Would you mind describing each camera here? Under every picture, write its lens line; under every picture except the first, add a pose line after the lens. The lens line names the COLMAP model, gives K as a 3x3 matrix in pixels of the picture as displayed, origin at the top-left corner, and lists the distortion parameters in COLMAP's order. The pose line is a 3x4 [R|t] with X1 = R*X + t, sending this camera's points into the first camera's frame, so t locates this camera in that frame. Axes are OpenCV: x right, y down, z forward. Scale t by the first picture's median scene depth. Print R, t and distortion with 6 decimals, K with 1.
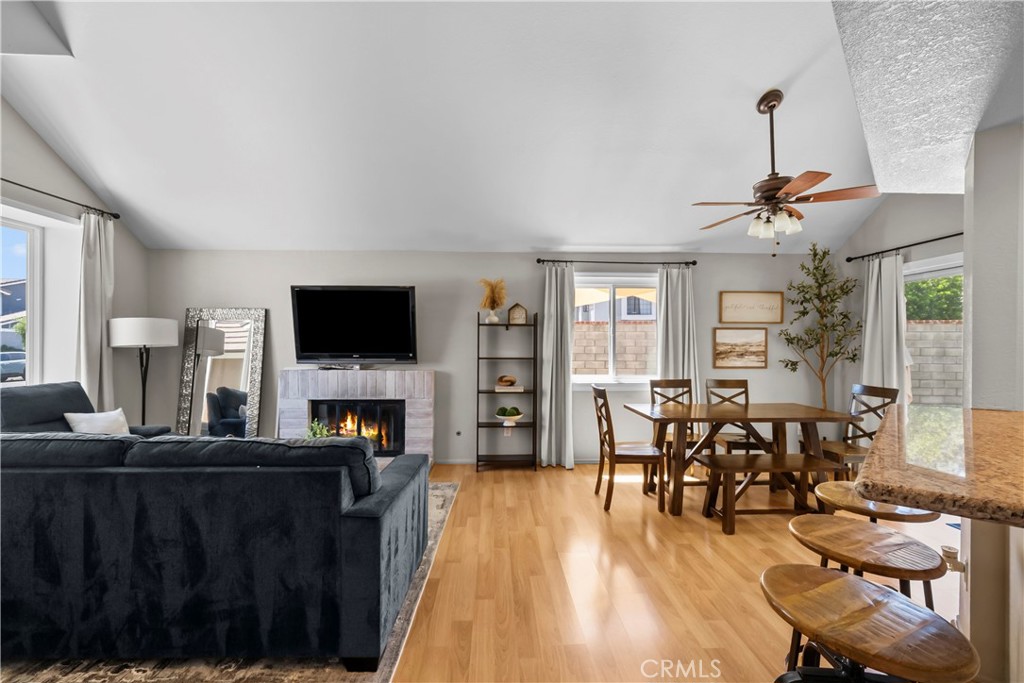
lens RADIAL K [[421.0, 0, 510.7], [0, 421.0, 342.6], [0, 0, 1]] dist [0.000277, -0.000349]
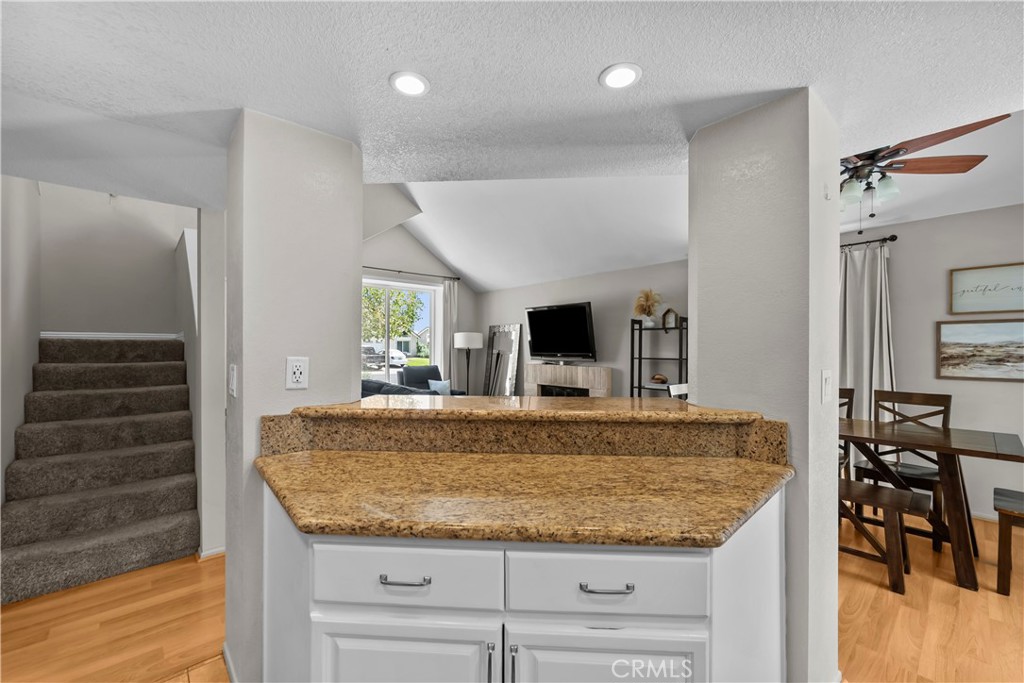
lens RADIAL K [[421.0, 0, 513.5], [0, 421.0, 348.7], [0, 0, 1]] dist [0.000277, -0.000349]
pose [[0.640437, 0.000273, -0.768010, 0.606309], [0.007102, 0.999955, 0.006278, 0.000805], [0.767977, -0.009476, 0.640407, -0.014895]]
